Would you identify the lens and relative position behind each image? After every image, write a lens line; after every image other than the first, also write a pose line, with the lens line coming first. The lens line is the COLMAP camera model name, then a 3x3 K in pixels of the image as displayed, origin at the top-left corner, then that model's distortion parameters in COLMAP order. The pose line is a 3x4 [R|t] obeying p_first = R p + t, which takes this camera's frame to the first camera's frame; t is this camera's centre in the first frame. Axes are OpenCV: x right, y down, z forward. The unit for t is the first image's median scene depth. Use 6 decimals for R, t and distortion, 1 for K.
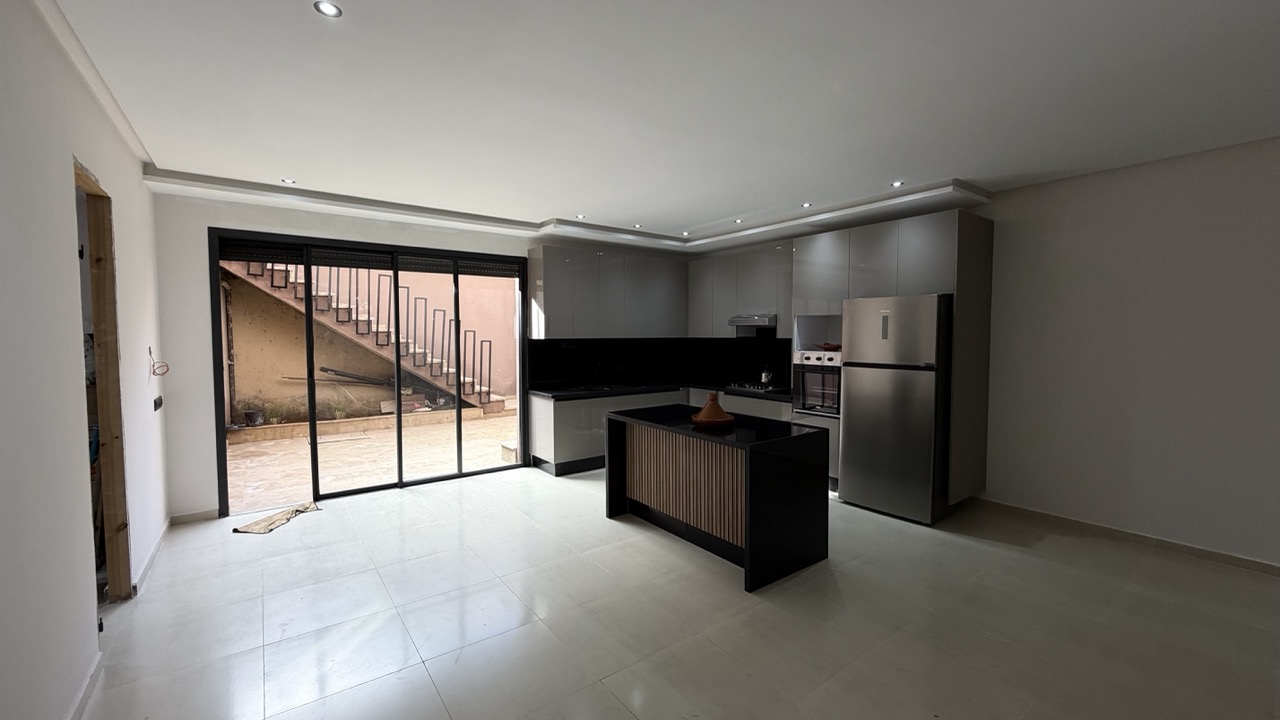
lens RADIAL K [[510.2, 0, 646.7], [0, 510.2, 359.2], [0, 0, 1]] dist [0.005155, -0.000373]
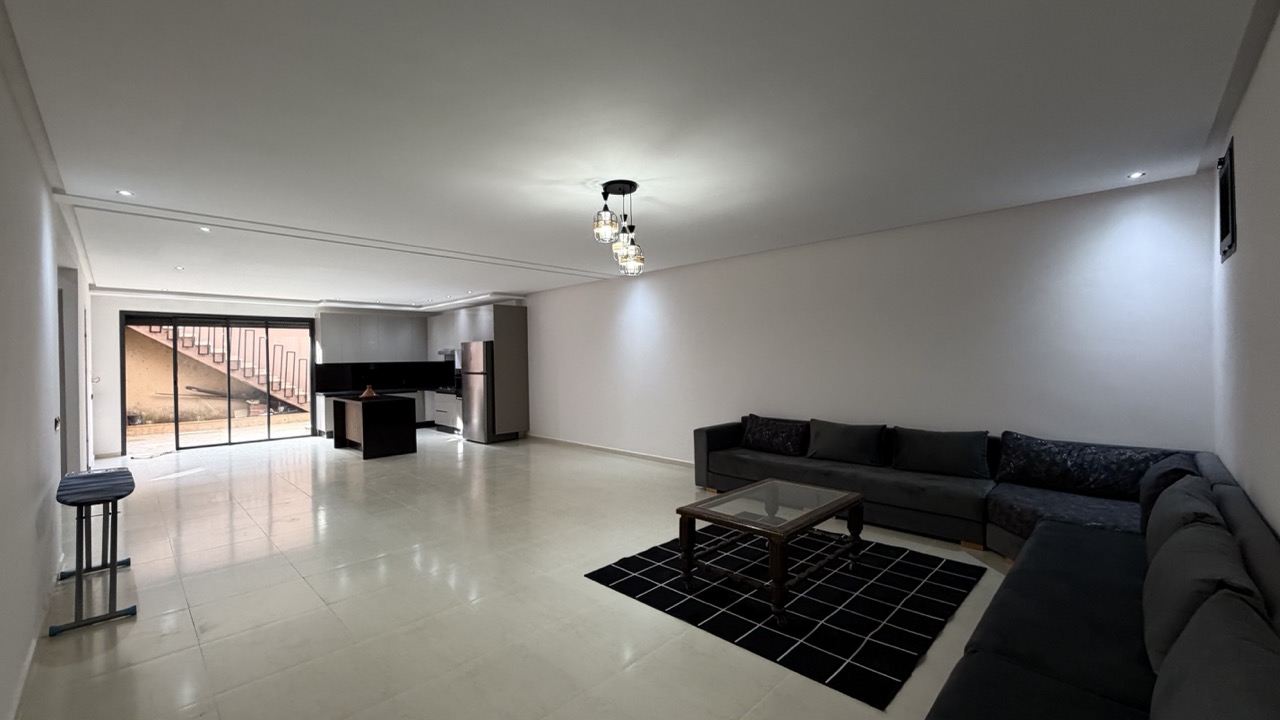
lens RADIAL K [[510.2, 0, 641.7], [0, 510.2, 360.7], [0, 0, 1]] dist [0.005155, -0.000373]
pose [[0.988995, -0.013659, 0.147320, 0.642810], [0.020162, 0.998883, -0.042738, 0.050231], [-0.146572, 0.045238, 0.988165, -0.943379]]
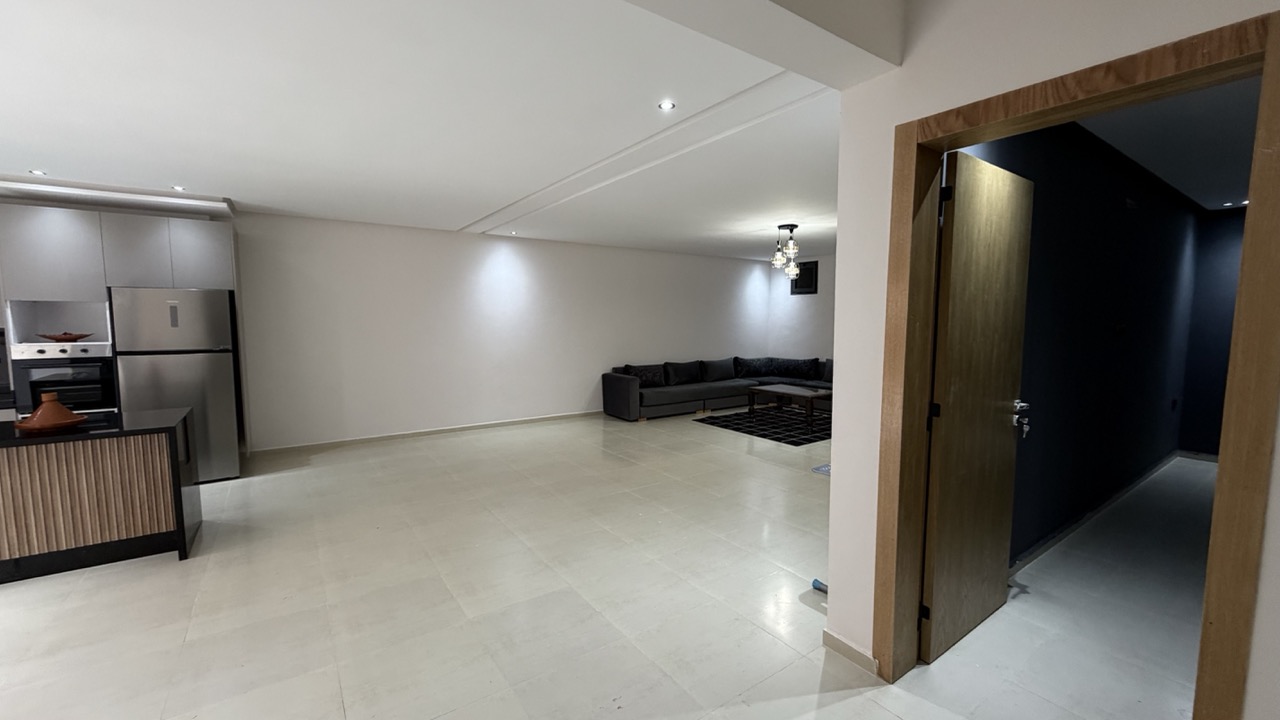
lens RADIAL K [[510.2, 0, 634.6], [0, 510.2, 364.7], [0, 0, 1]] dist [0.005155, -0.000373]
pose [[0.040976, -0.088666, 0.995218, -0.438556], [0.047425, 0.995105, 0.086703, -0.006378], [-0.998034, 0.043645, 0.044981, -0.019058]]
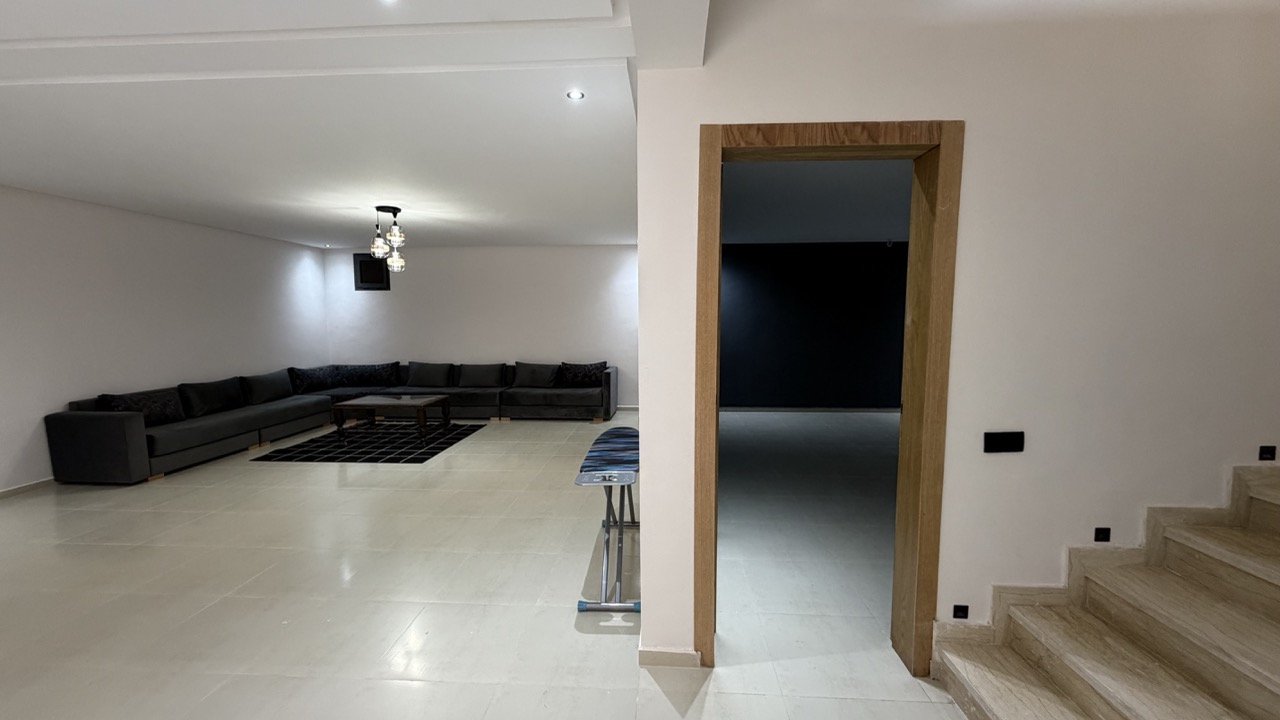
lens RADIAL K [[510.2, 0, 637.0], [0, 510.2, 363.2], [0, 0, 1]] dist [0.005155, -0.000373]
pose [[-0.757832, -0.053946, 0.650216, -0.269159], [0.035985, 0.991603, 0.124211, -0.012132], [-0.651457, 0.117530, -0.749527, 0.127123]]
